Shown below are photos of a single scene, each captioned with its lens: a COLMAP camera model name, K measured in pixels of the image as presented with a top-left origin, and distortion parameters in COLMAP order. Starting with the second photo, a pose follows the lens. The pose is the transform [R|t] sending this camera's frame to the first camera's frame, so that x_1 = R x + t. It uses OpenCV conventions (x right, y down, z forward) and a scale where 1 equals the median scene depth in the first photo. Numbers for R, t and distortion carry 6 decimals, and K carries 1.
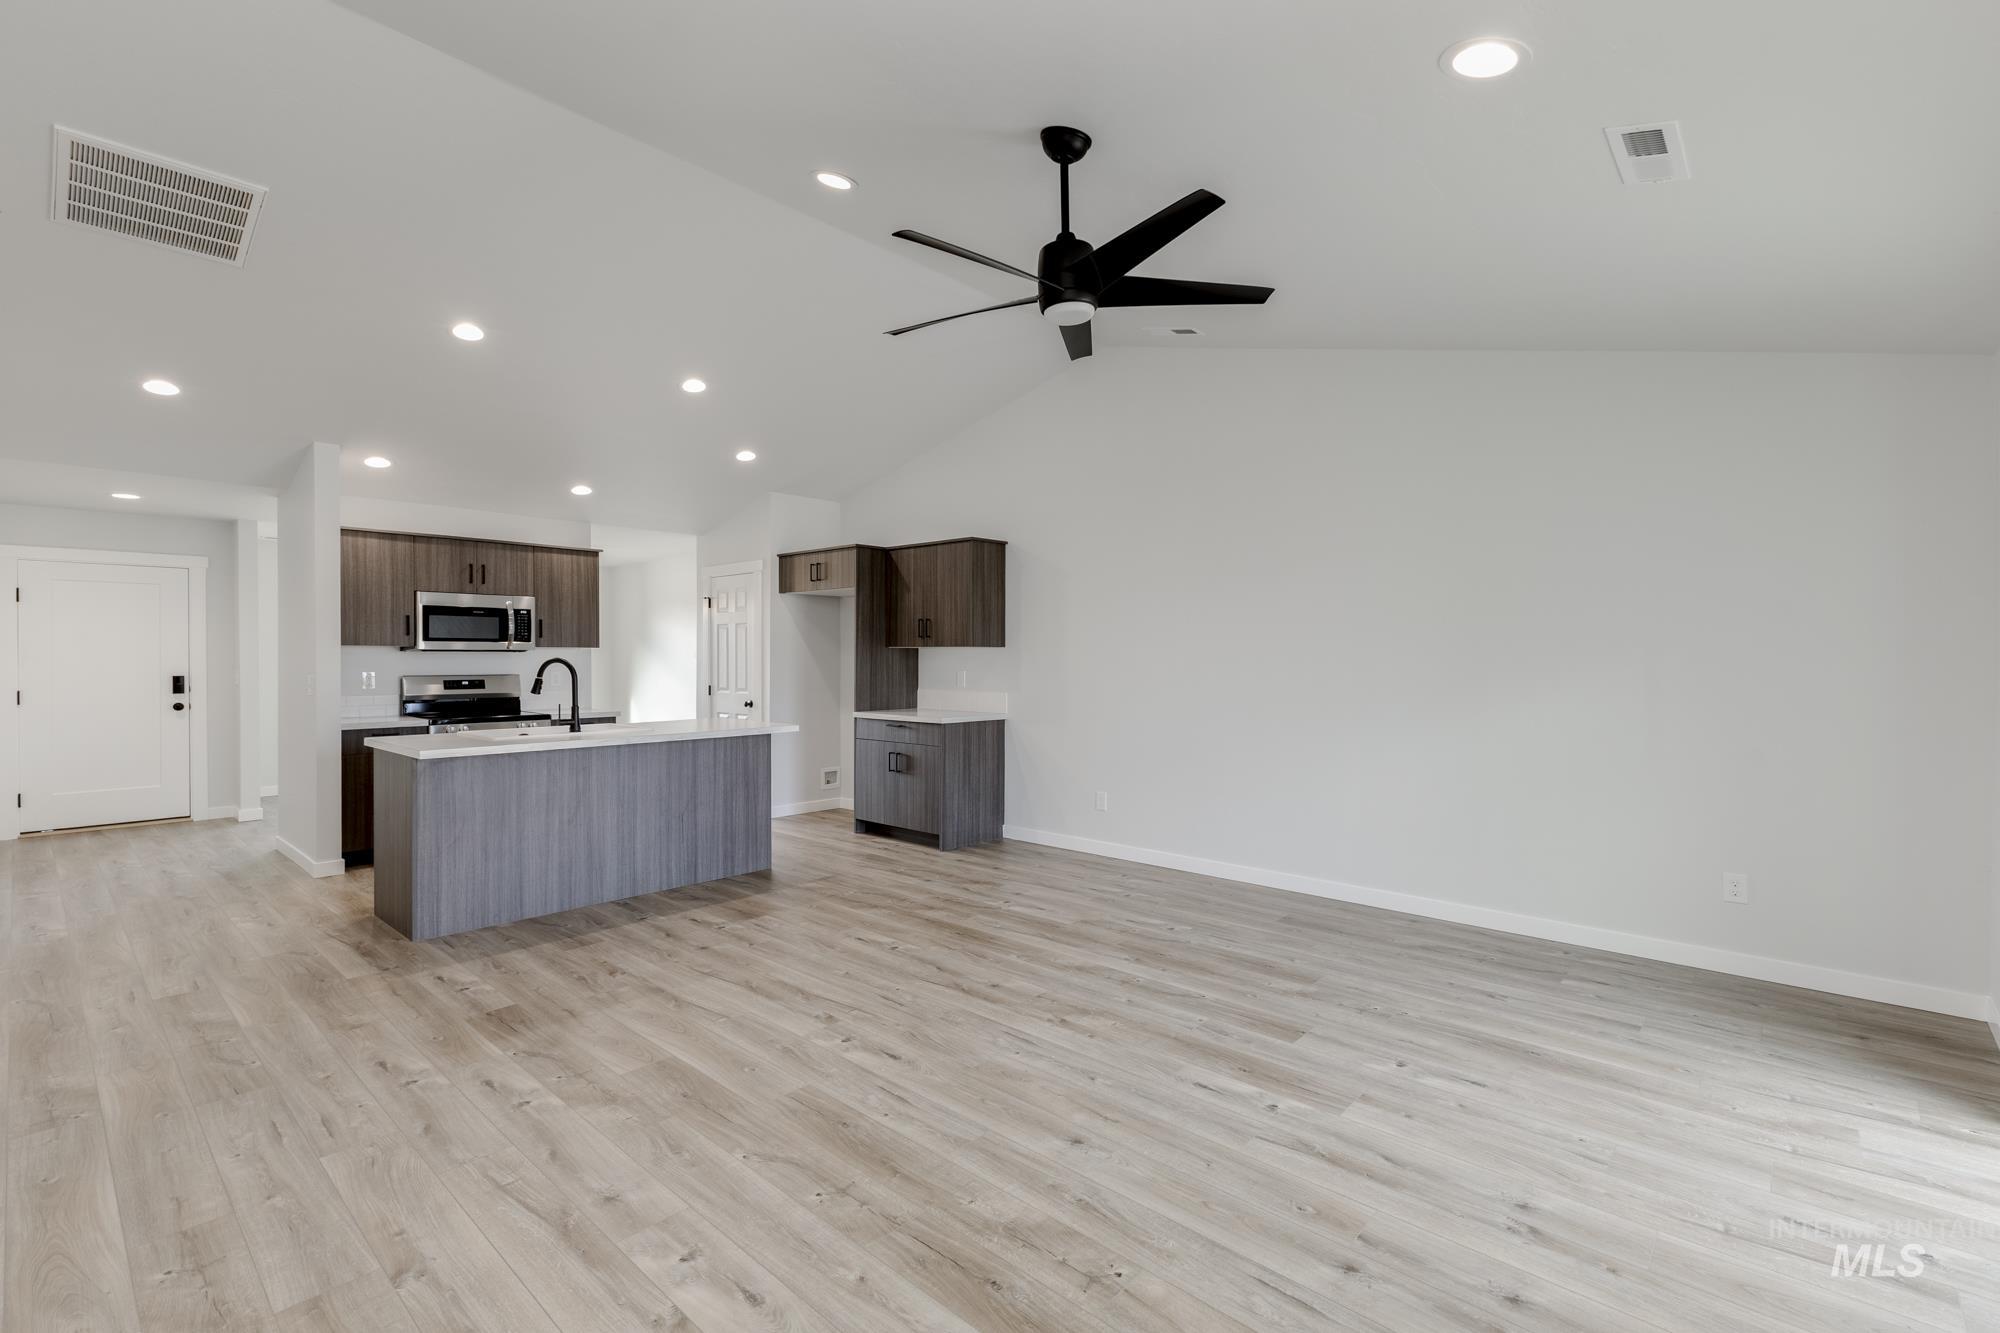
lens RADIAL K [[868.5, 0, 1010.5], [0, 868.5, 661.8], [0, 0, 1]] dist [0.013448, -0.002883]
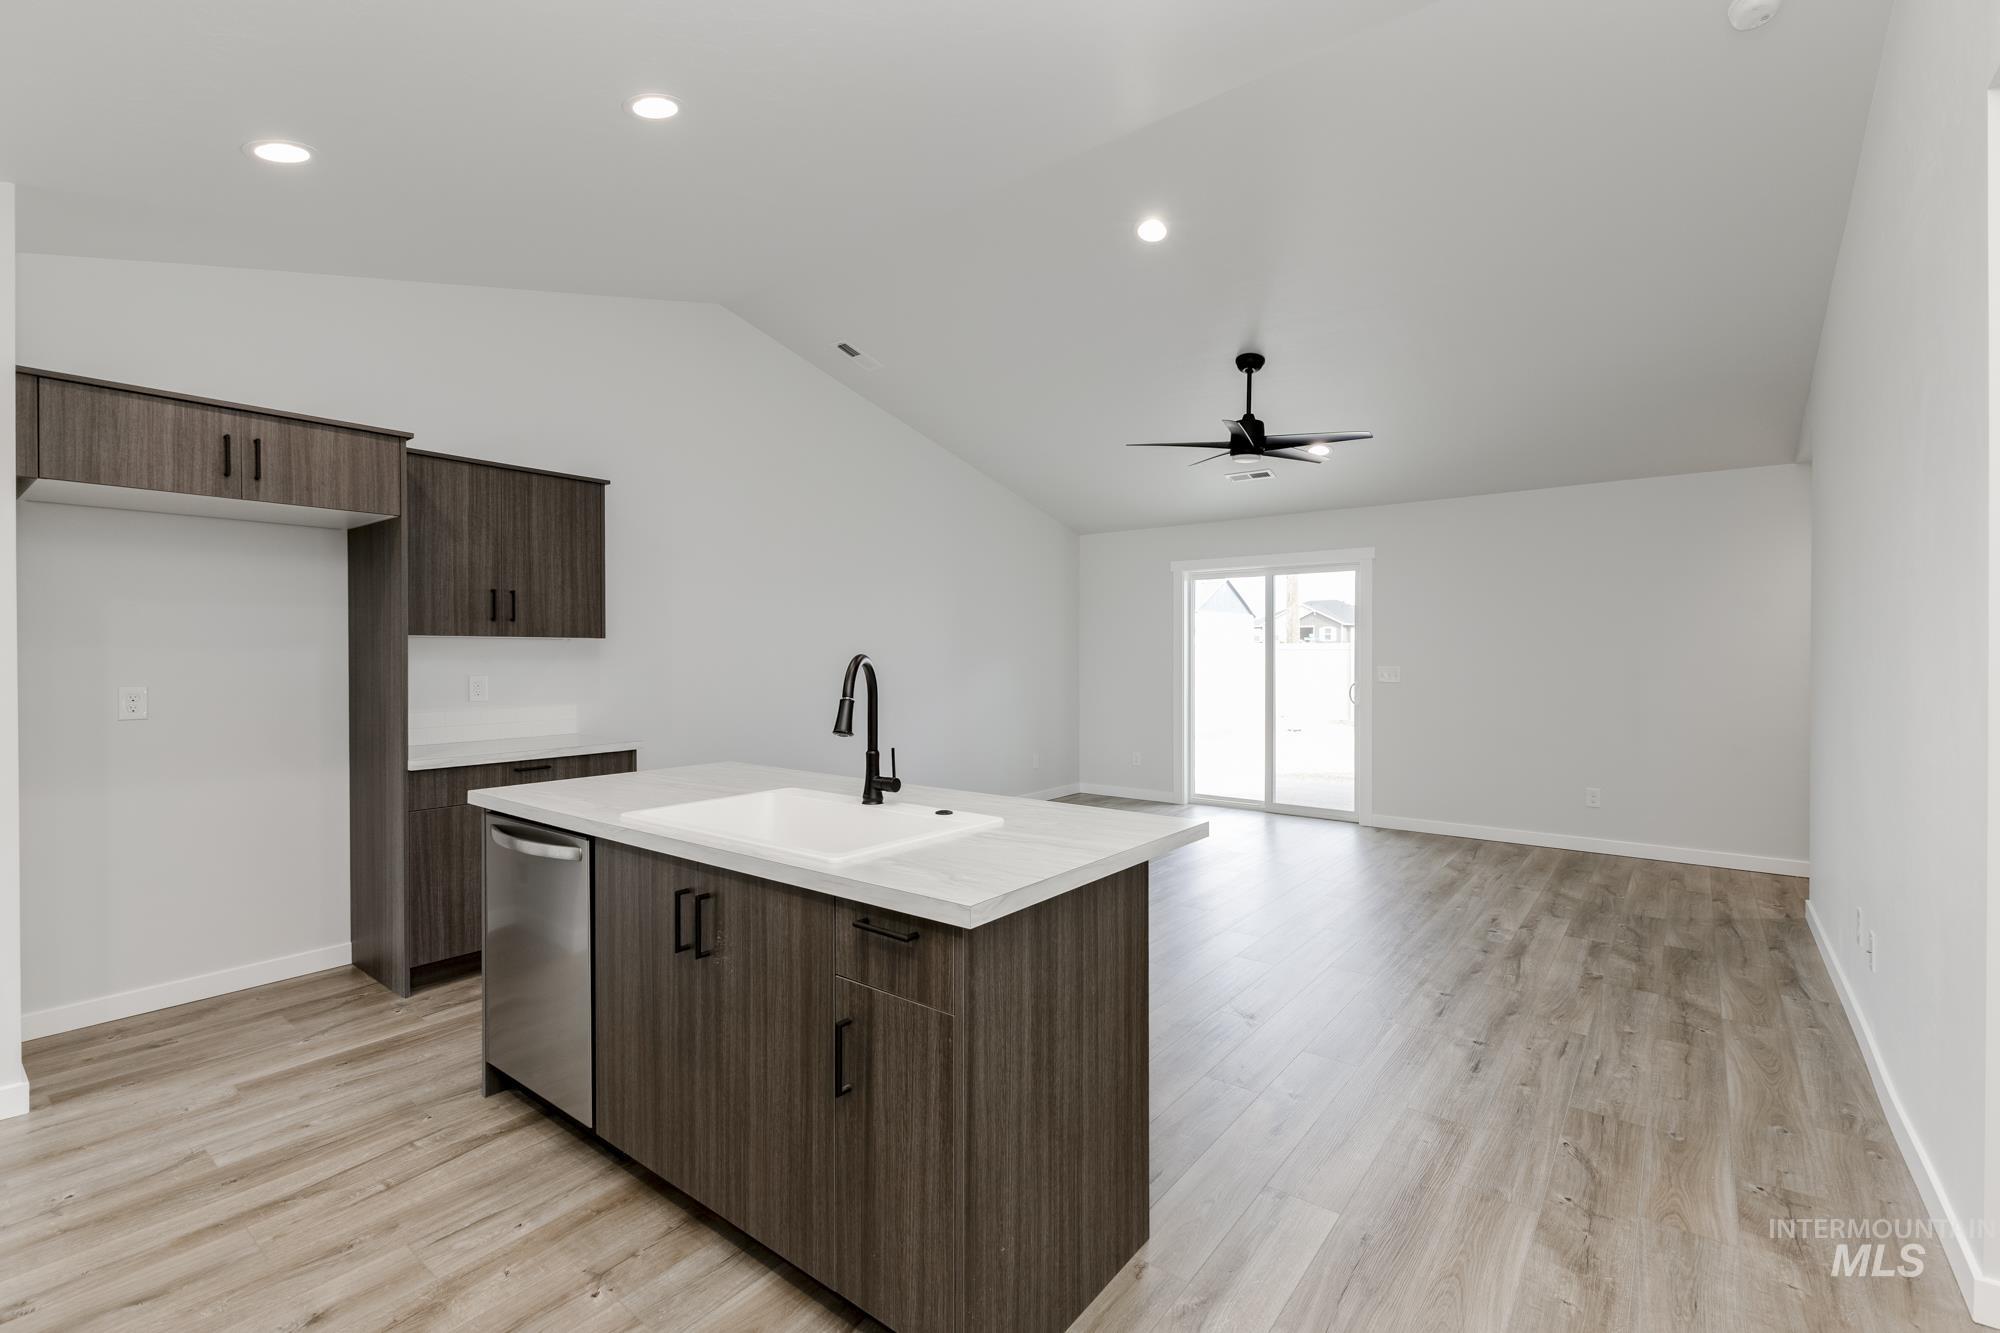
lens RADIAL K [[868.5, 0, 1002.2], [0, 868.5, 664.0], [0, 0, 1]] dist [0.013448, -0.002883]
pose [[-0.056532, -0.013897, 0.998304, -0.745589], [0.008803, 0.999857, 0.014417, -0.003927], [-0.998362, 0.009603, -0.056402, 0.711523]]
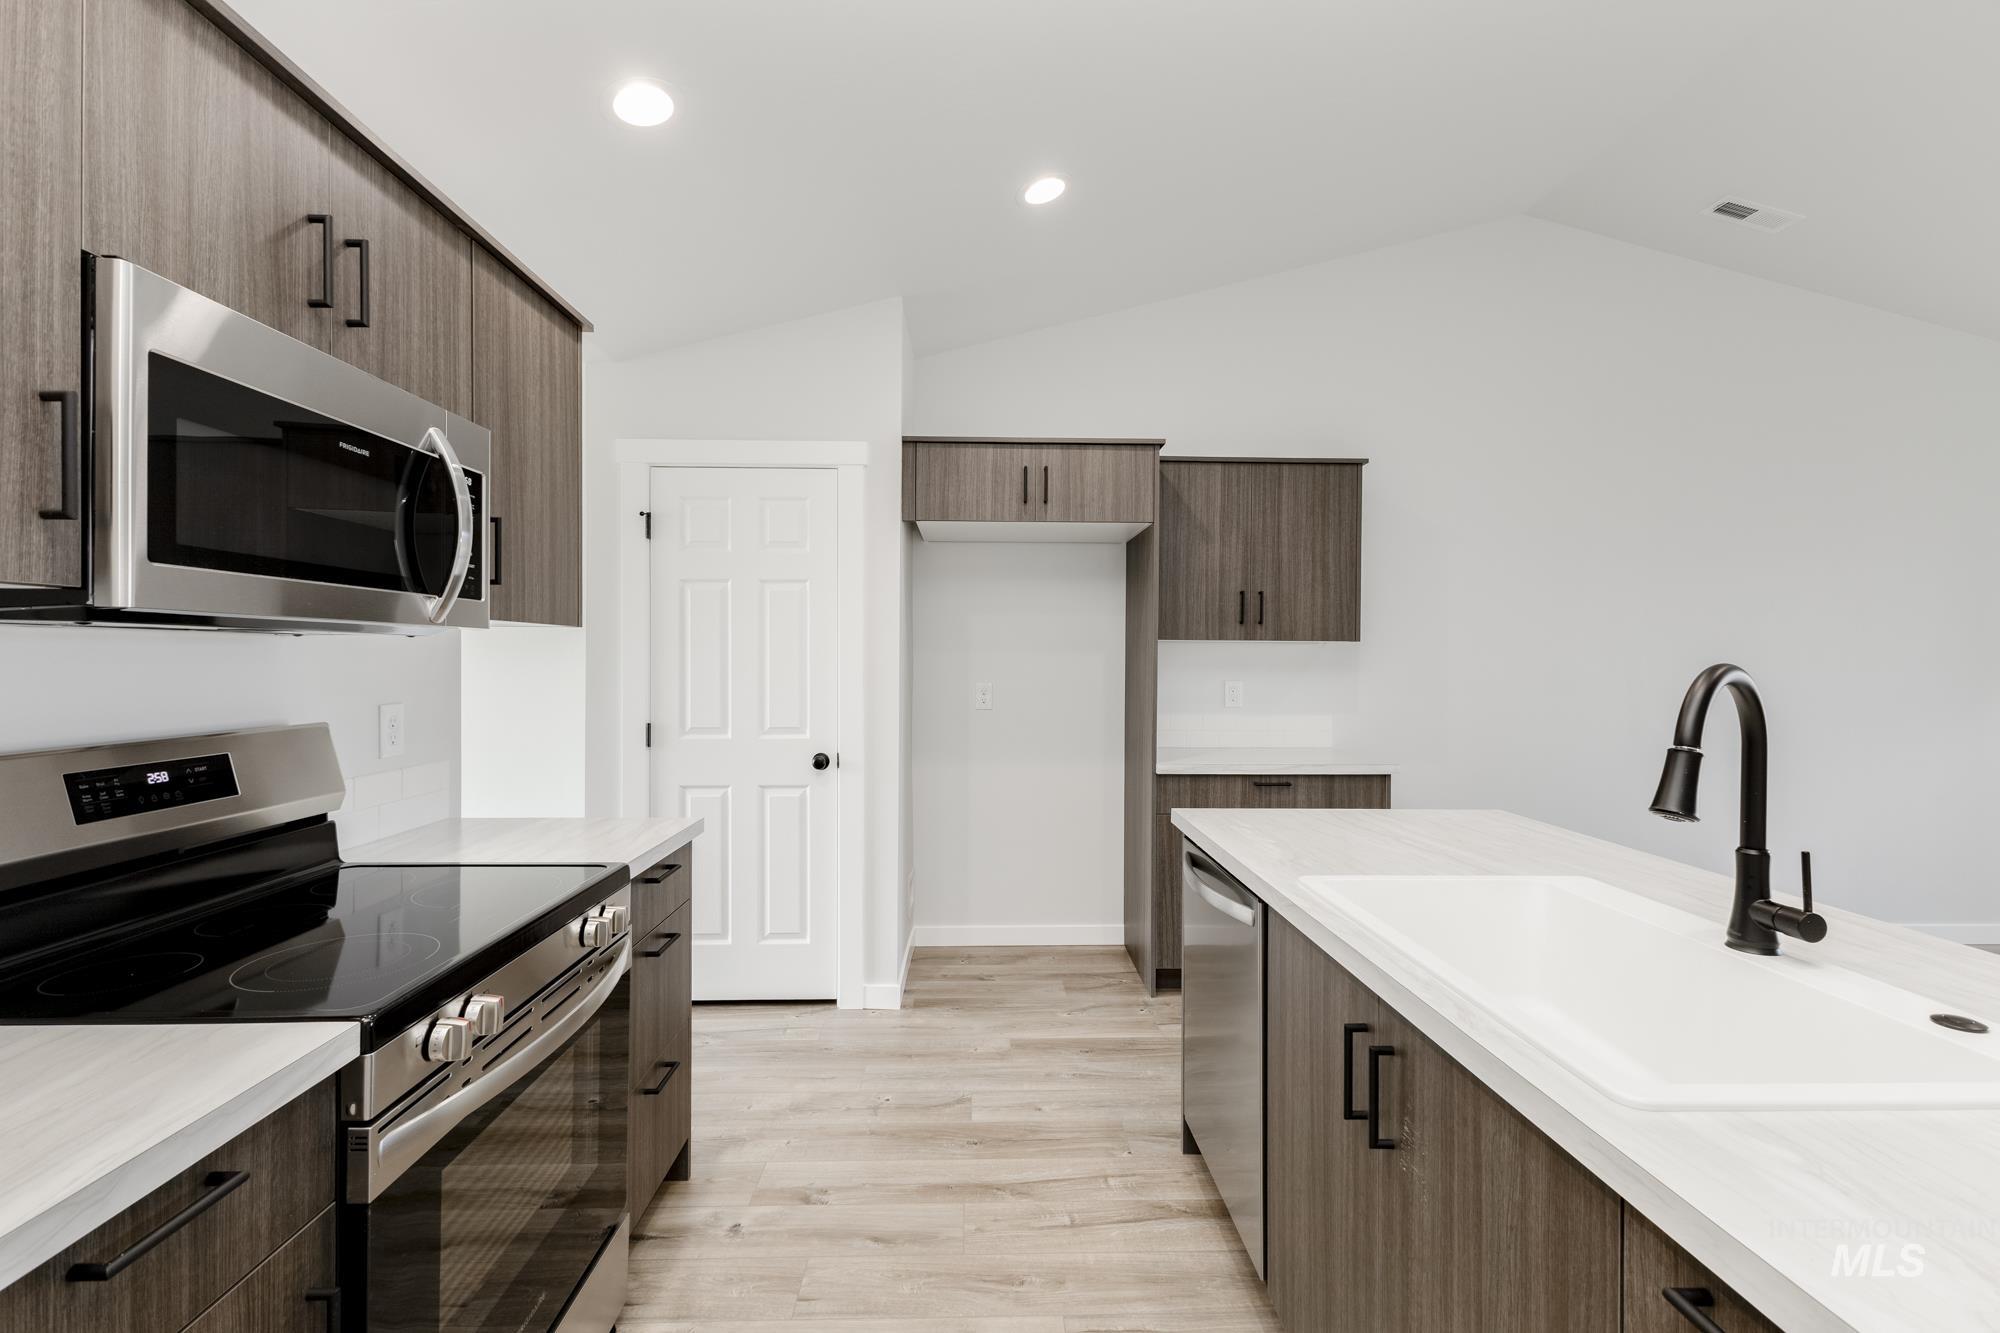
lens RADIAL K [[868.5, 0, 996.4], [0, 868.5, 663.6], [0, 0, 1]] dist [0.013448, -0.002883]
pose [[0.733516, -0.002659, 0.679667, -0.629034], [0.000637, 0.999995, 0.003225, -0.003989], [-0.679672, -0.001932, 0.733514, 0.717597]]
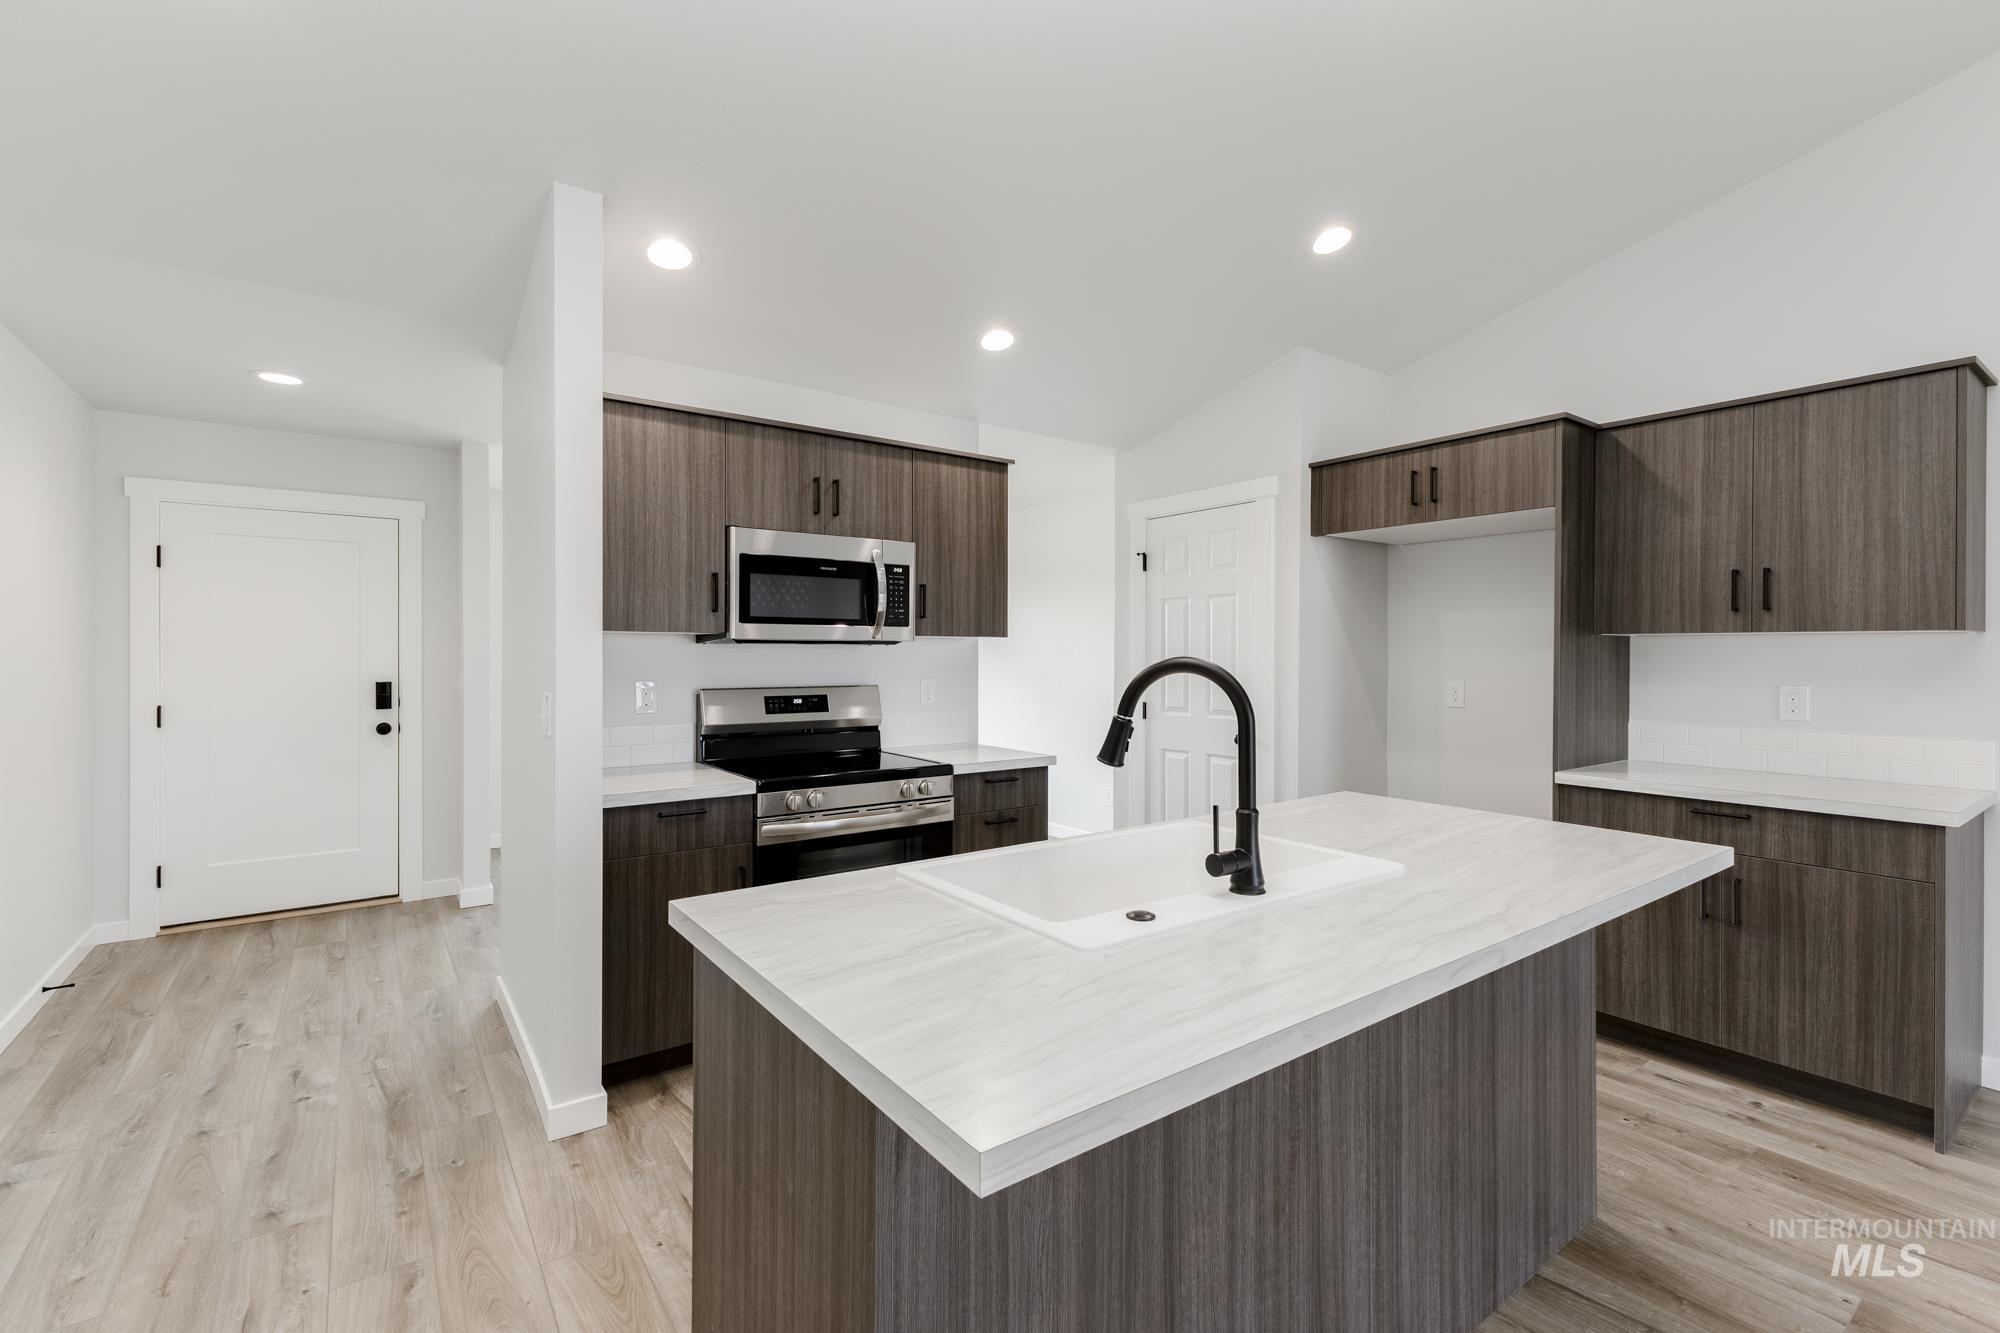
lens RADIAL K [[868.5, 0, 1006.6], [0, 868.5, 654.7], [0, 0, 1]] dist [0.013448, -0.002883]
pose [[0.977882, 0.001625, -0.209151, -0.388342], [-0.002463, 0.999990, -0.003748, -0.003360], [0.209143, 0.004180, 0.977876, 0.500693]]
